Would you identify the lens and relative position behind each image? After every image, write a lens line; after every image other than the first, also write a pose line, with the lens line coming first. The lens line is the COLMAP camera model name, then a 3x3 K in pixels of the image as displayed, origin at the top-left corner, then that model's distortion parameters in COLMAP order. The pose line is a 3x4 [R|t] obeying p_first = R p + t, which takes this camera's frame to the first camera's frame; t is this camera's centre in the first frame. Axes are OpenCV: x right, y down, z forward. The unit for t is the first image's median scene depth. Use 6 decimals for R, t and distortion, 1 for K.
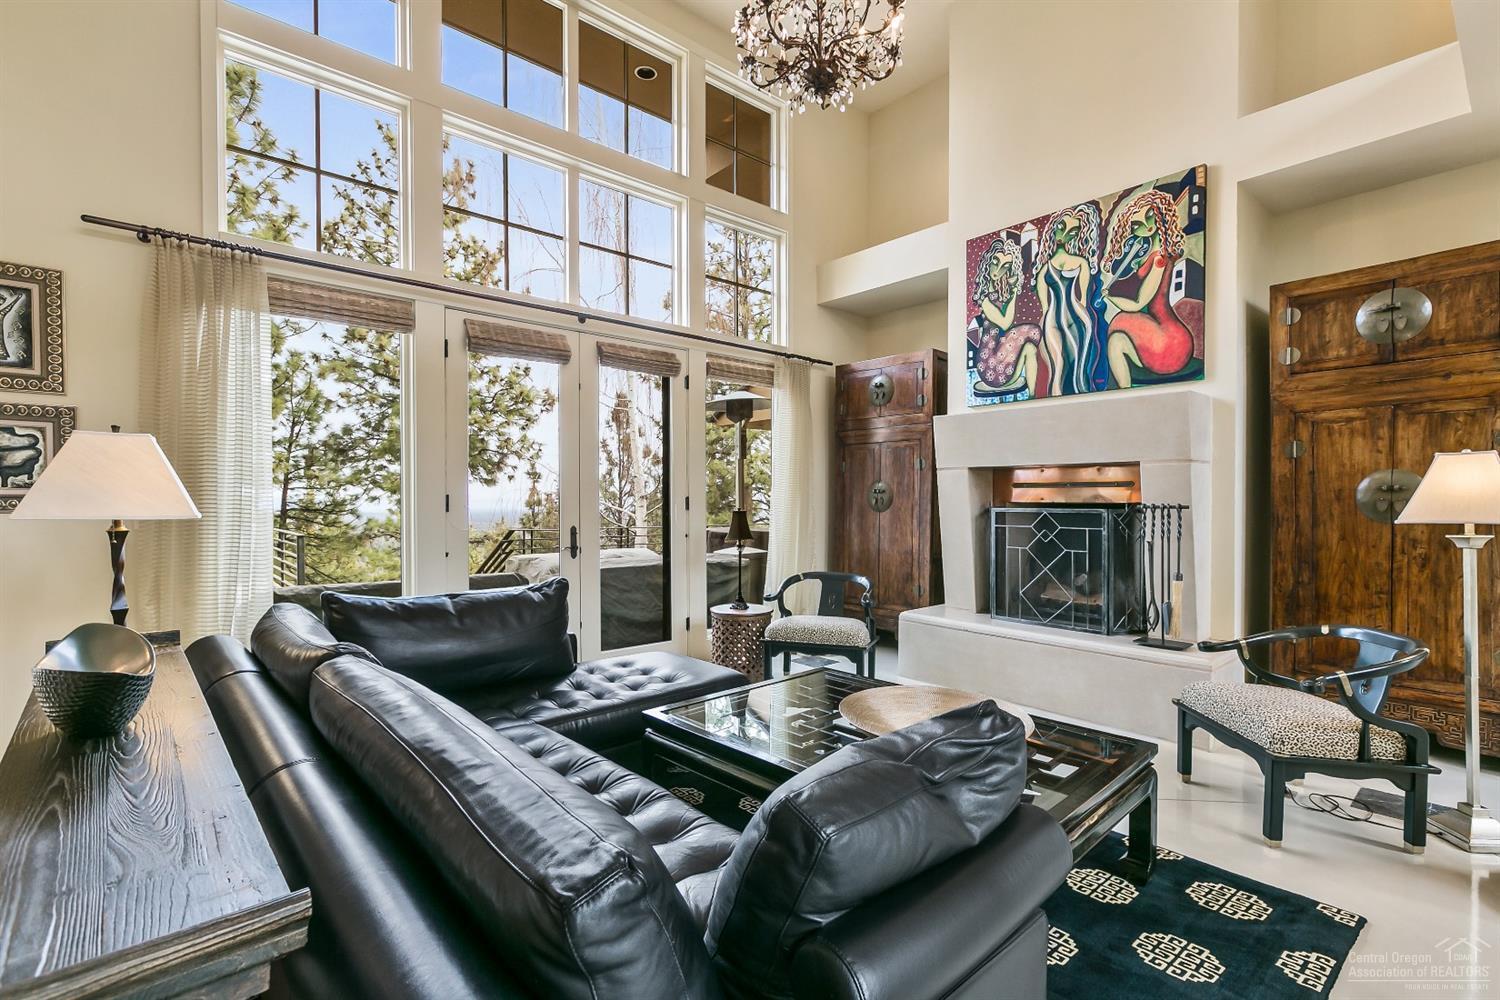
lens RADIAL K [[676.0, 0, 756.8], [0, 676.0, 502.7], [0, 0, 1]] dist [0.002179, -0.000895]
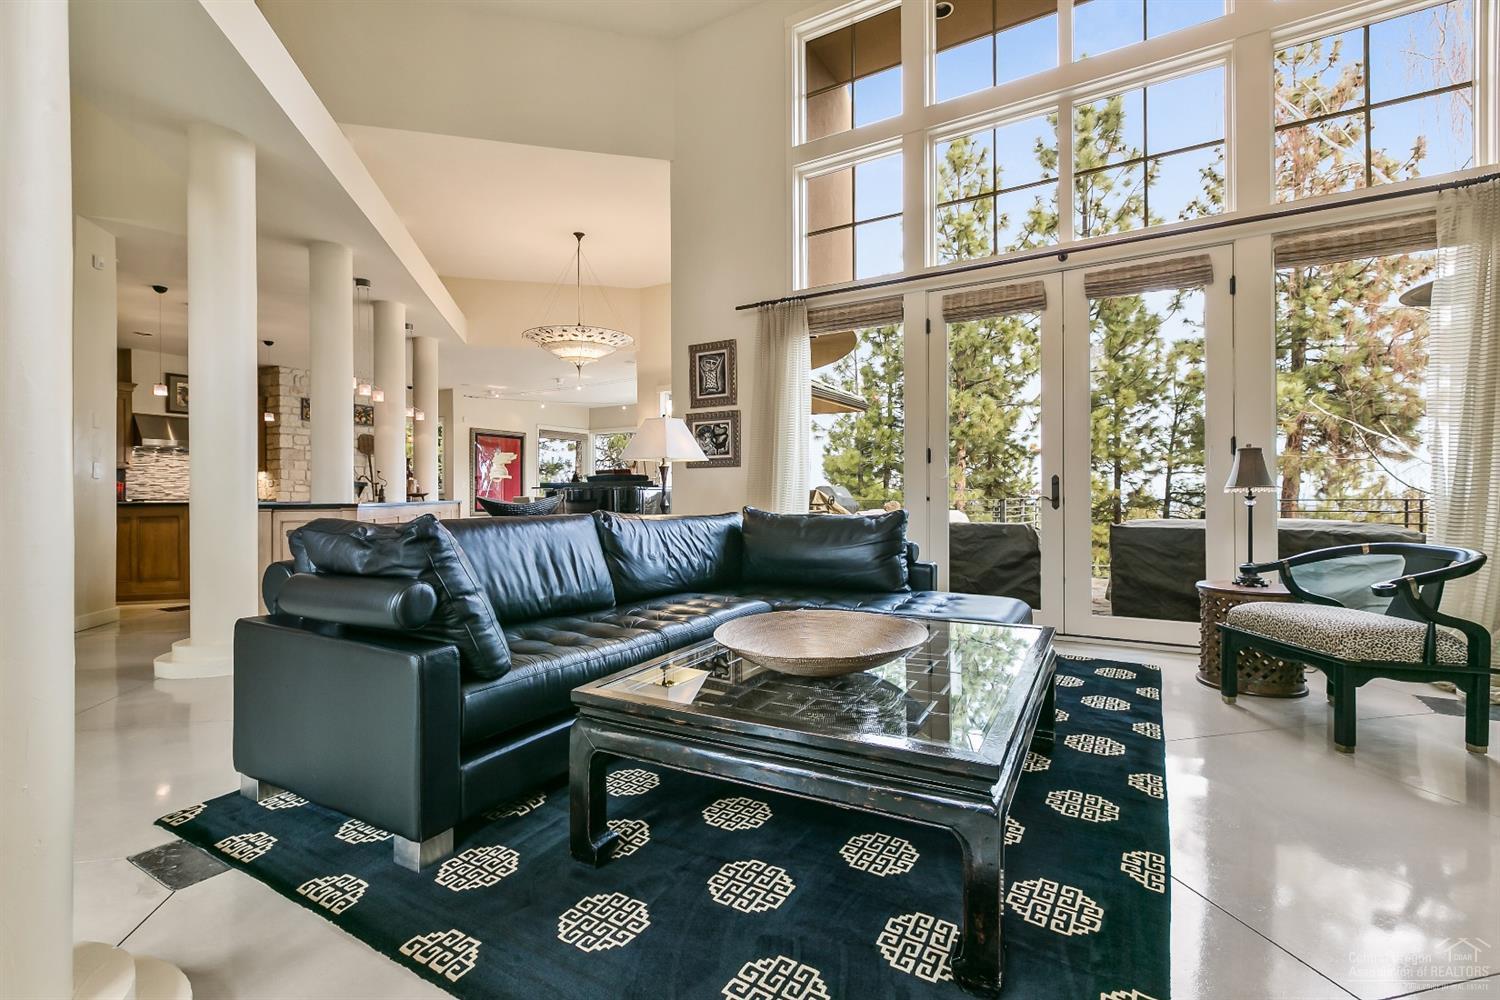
lens RADIAL K [[676.0, 0, 758.5], [0, 676.0, 491.3], [0, 0, 1]] dist [0.002179, -0.000895]
pose [[0.316455, -0.006498, -0.948585, 0.576713], [0.001891, 0.999979, -0.006219, 0.070505], [0.948606, 0.000174, 0.316461, 0.337651]]
